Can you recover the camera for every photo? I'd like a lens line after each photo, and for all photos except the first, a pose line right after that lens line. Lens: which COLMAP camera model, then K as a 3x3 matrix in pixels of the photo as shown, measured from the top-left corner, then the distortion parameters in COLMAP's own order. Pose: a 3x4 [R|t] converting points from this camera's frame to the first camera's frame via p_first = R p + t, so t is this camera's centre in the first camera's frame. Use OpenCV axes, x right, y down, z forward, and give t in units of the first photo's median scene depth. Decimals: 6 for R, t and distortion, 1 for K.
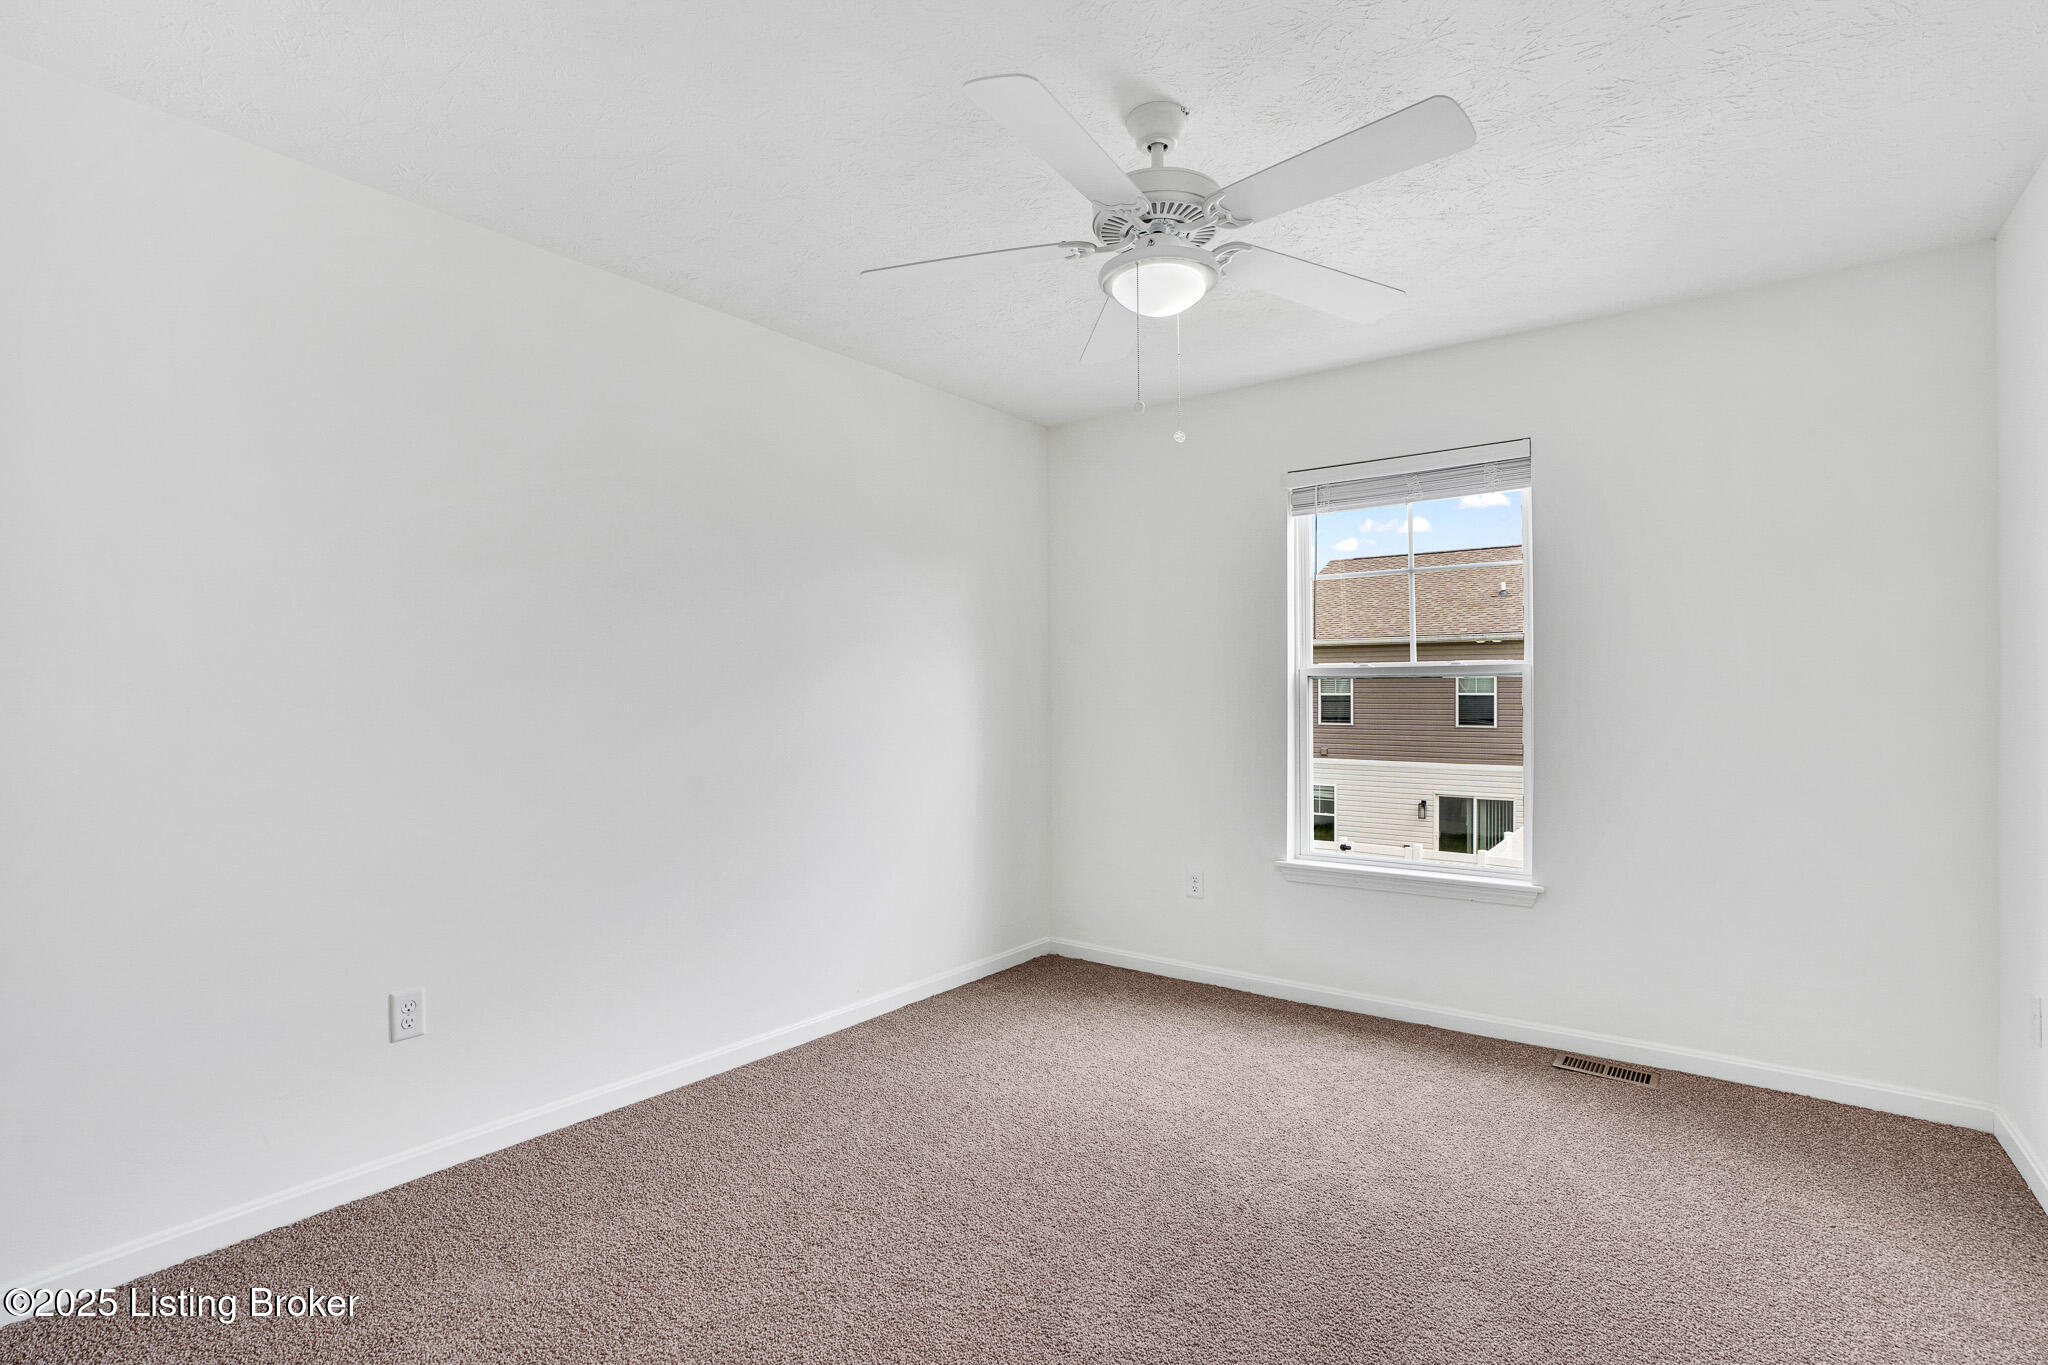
lens RADIAL K [[948.6, 0, 1025.8], [0, 948.6, 667.4], [0, 0, 1]] dist [-0.000722, -0.000003]
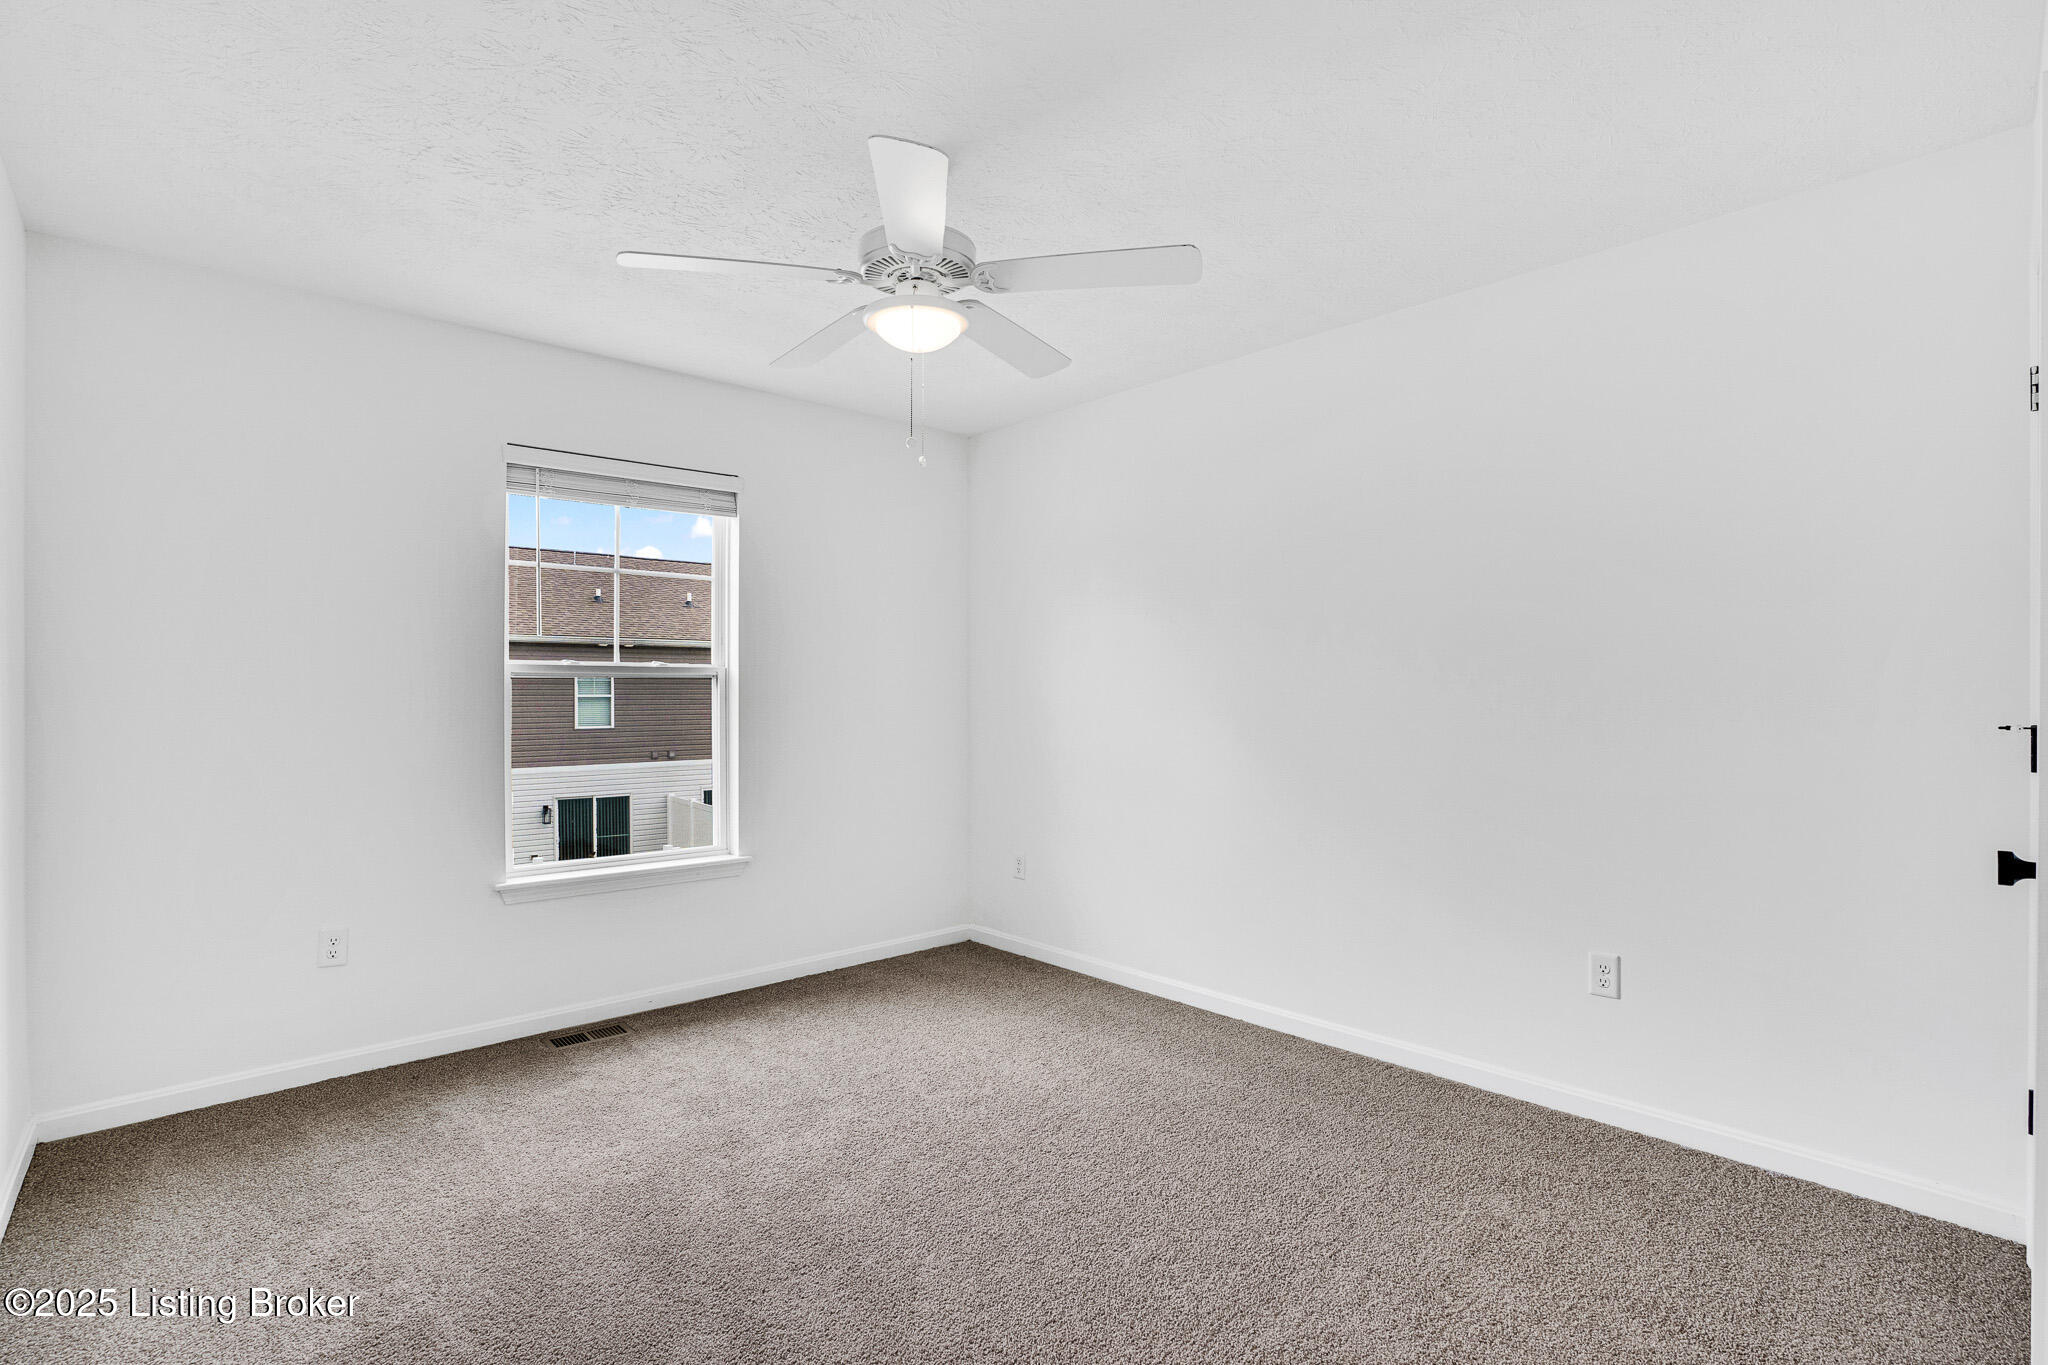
lens RADIAL K [[956.7, 0, 1024.0], [0, 956.7, 682.5], [0, 0, 1]] dist [-0.033155, 0.000507]
pose [[0.225659, 0.014118, 0.974104, -0.481223], [-0.024242, 0.999667, -0.008873, 0.013010], [-0.973905, -0.021612, 0.225926, 0.346391]]
